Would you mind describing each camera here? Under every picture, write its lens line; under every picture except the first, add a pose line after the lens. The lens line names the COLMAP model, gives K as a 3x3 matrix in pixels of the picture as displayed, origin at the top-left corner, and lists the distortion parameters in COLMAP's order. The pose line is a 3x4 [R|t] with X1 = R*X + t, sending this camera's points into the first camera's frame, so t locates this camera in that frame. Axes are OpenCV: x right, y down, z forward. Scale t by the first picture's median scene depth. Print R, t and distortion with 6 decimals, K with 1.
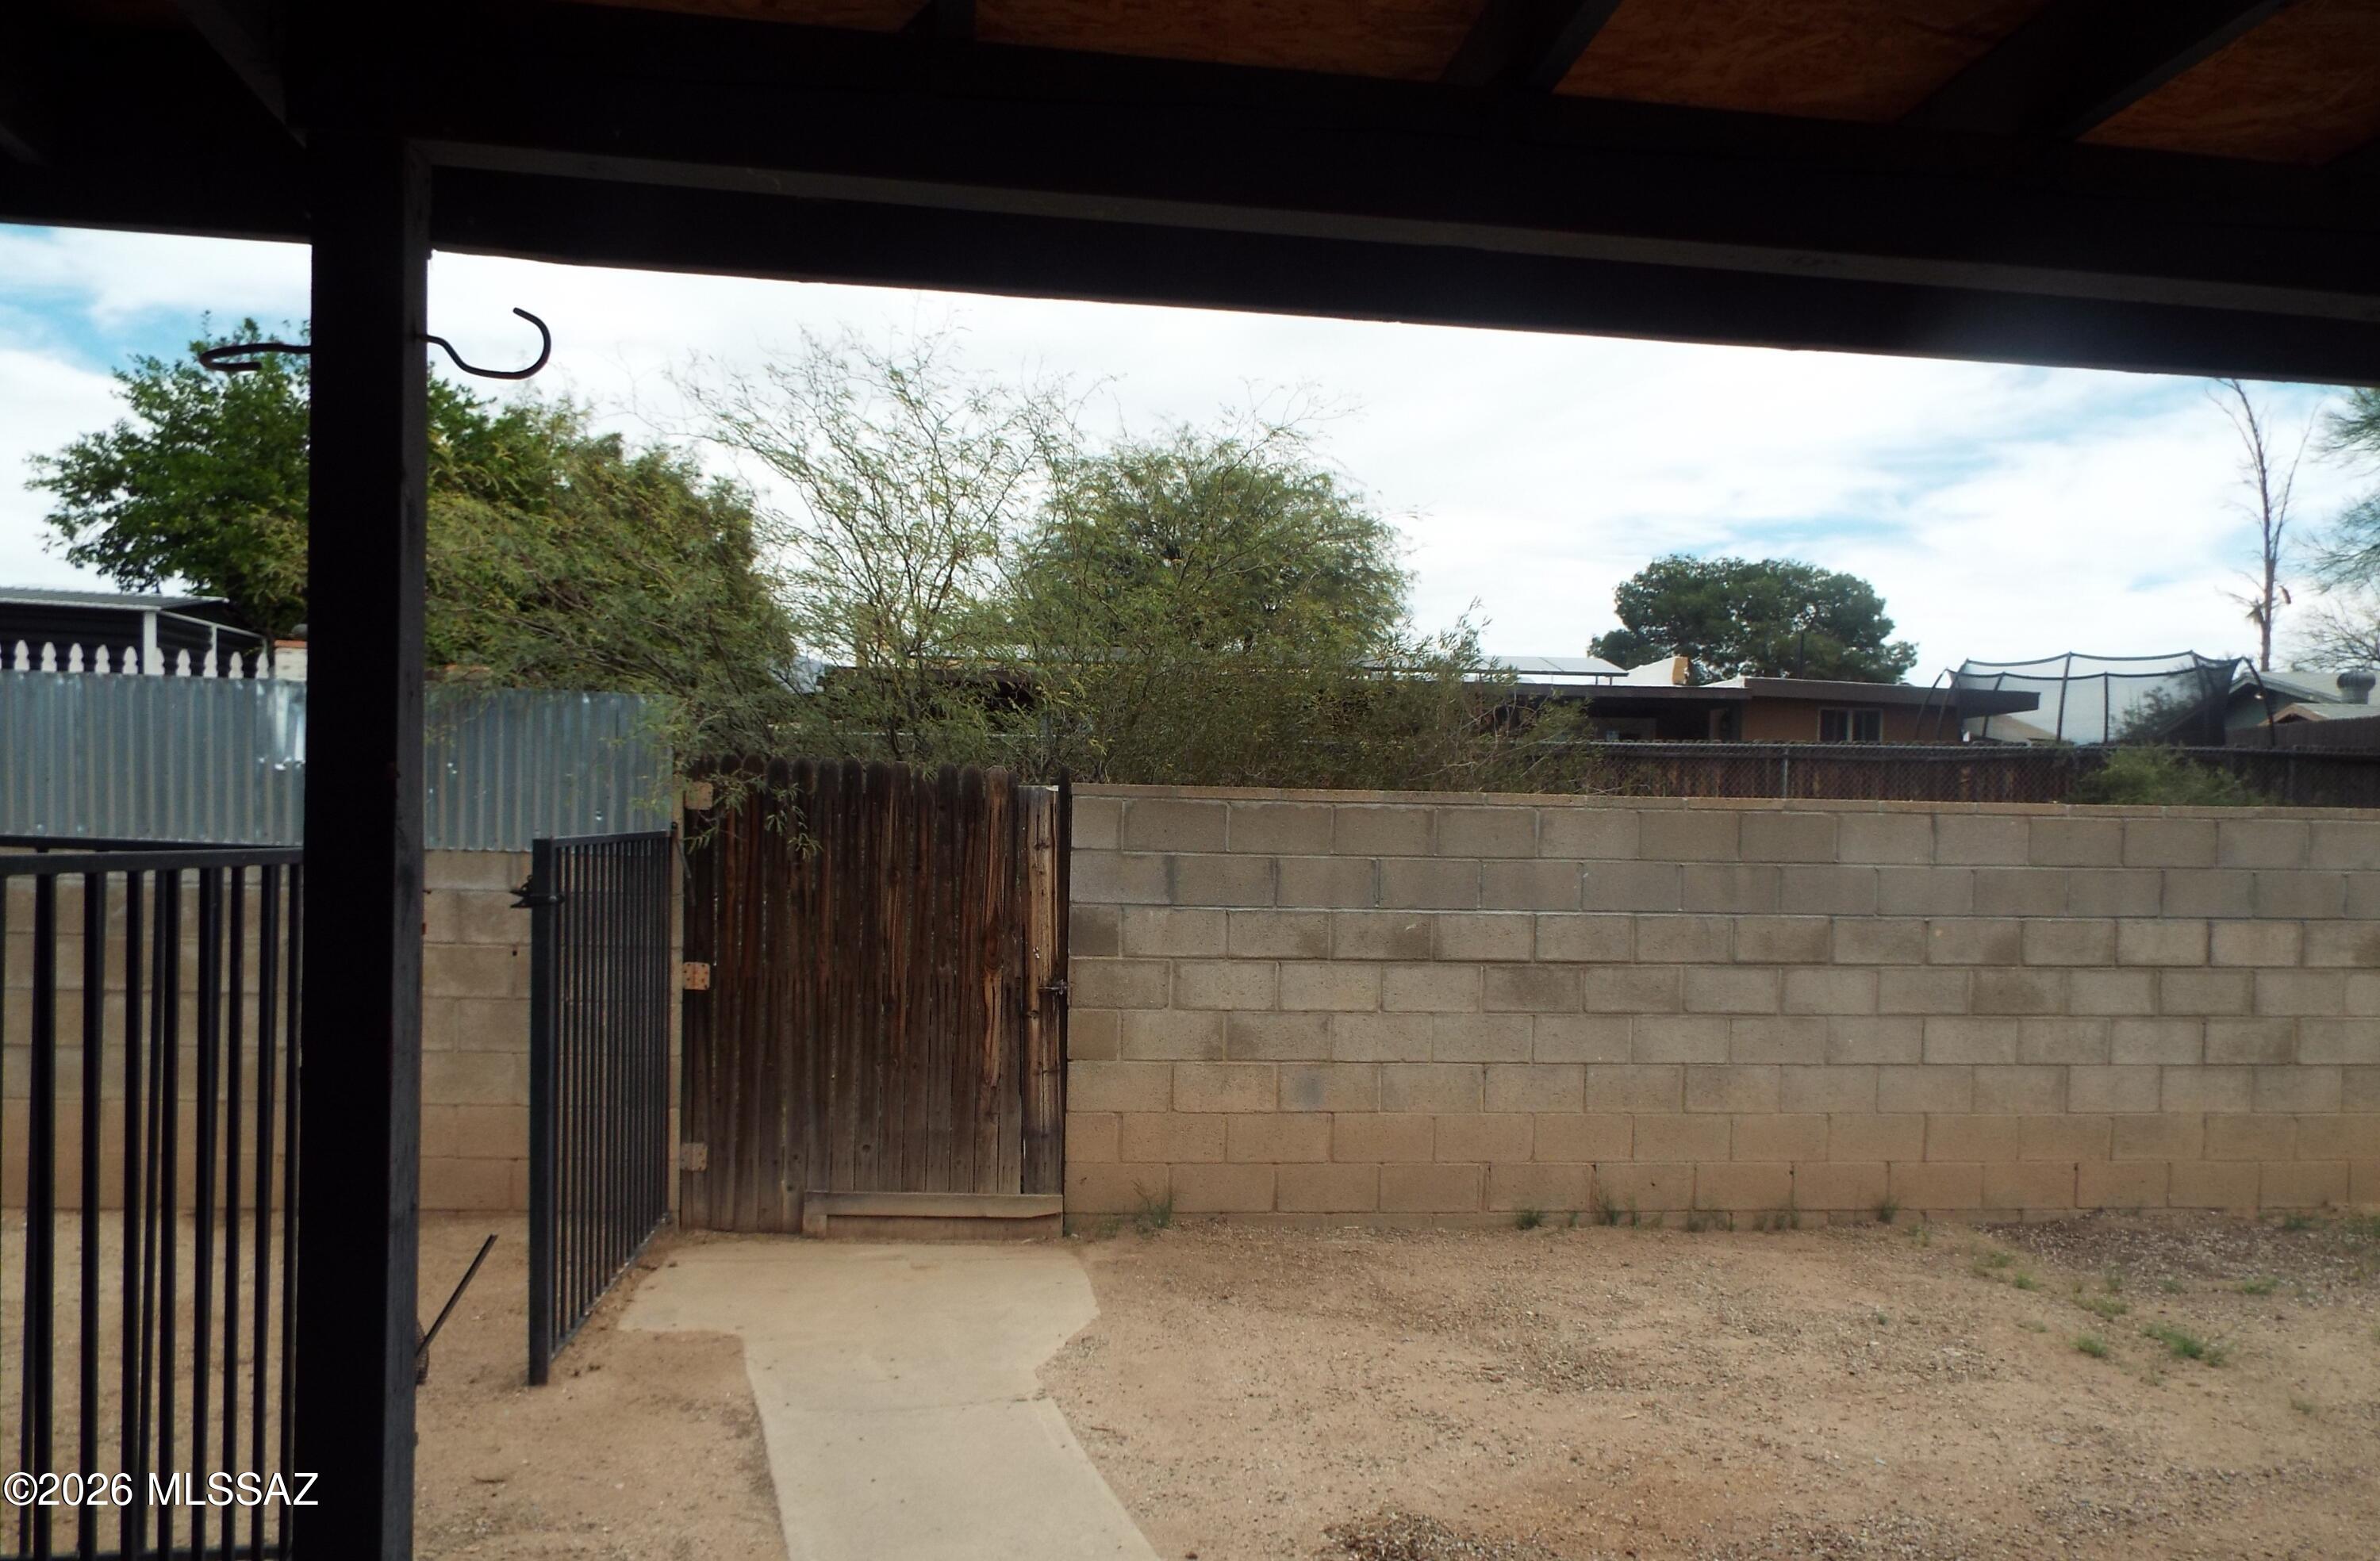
lens RADIAL K [[1697.8, 0, 1191.5], [0, 1697.8, 832.5], [0, 0, 1]] dist [-0.006943, -0.001087]
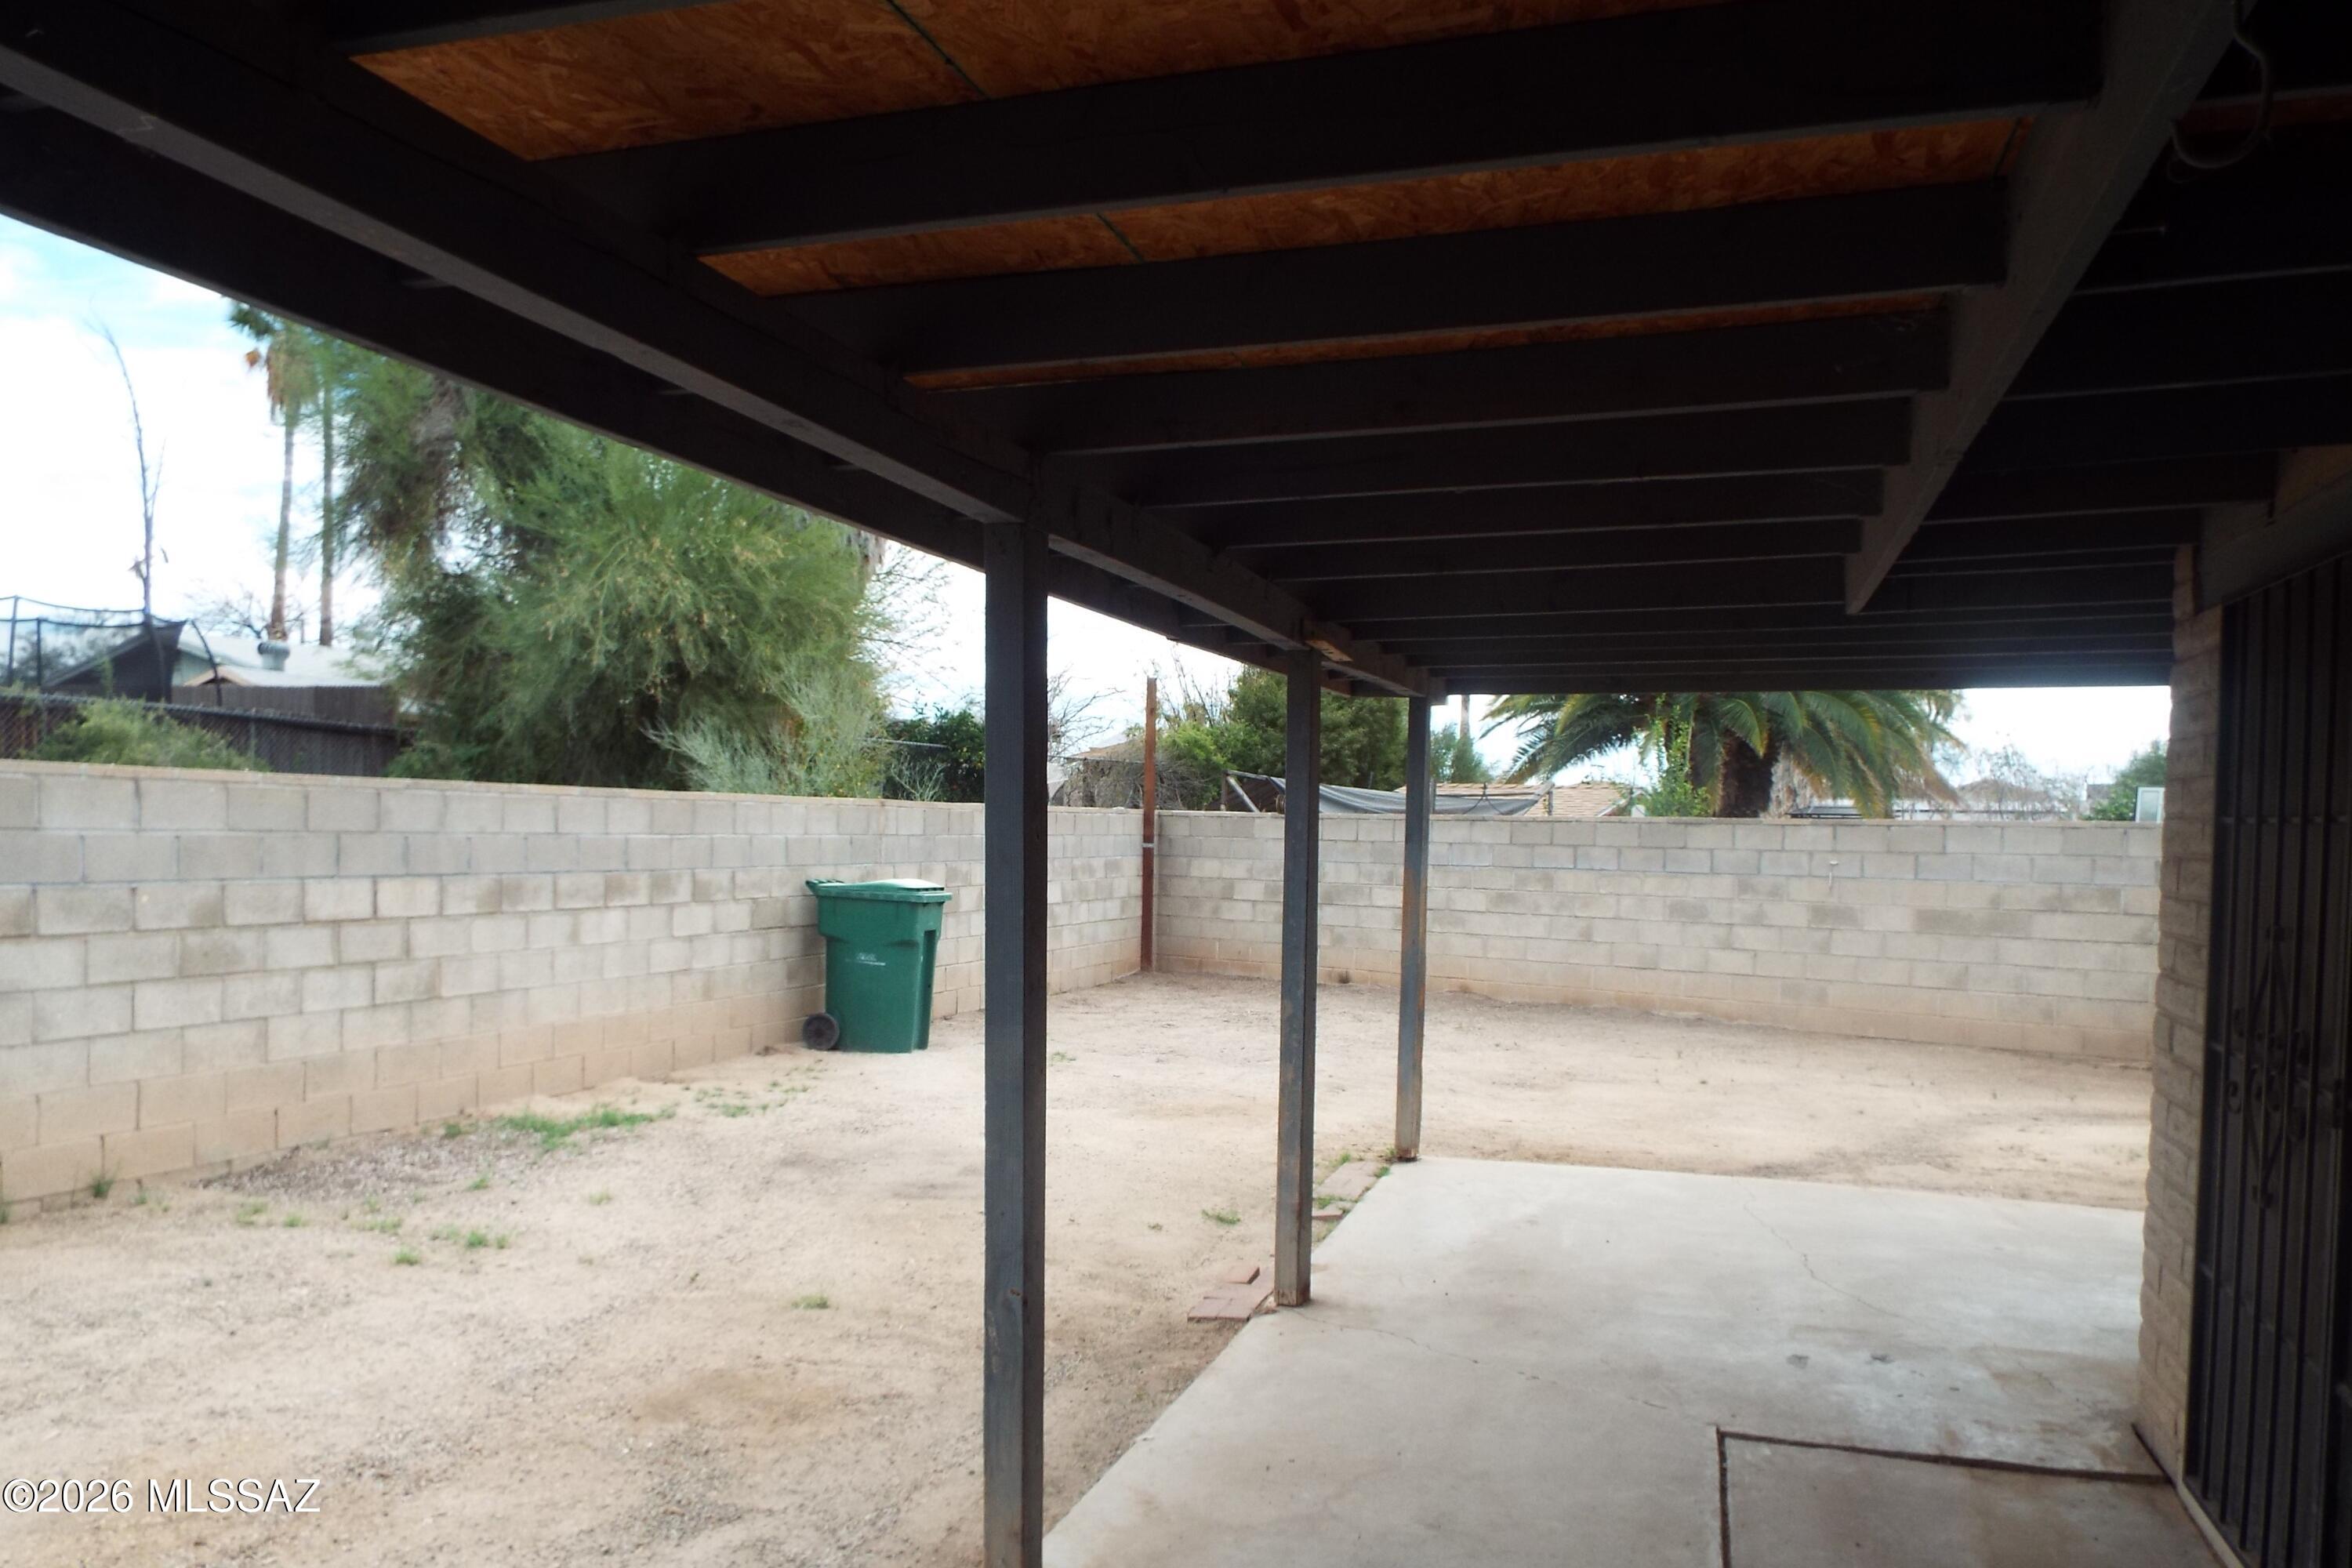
lens RADIAL K [[1635.6, 0, 1176.0], [0, 1635.6, 784.0], [0, 0, 1]] dist [-0.000002, -0.002158]
pose [[0.447604, 0.023329, 0.893928, -0.150806], [-0.022014, 0.999644, -0.015065, -0.007237], [-0.893961, -0.012936, 0.447958, 0.028194]]
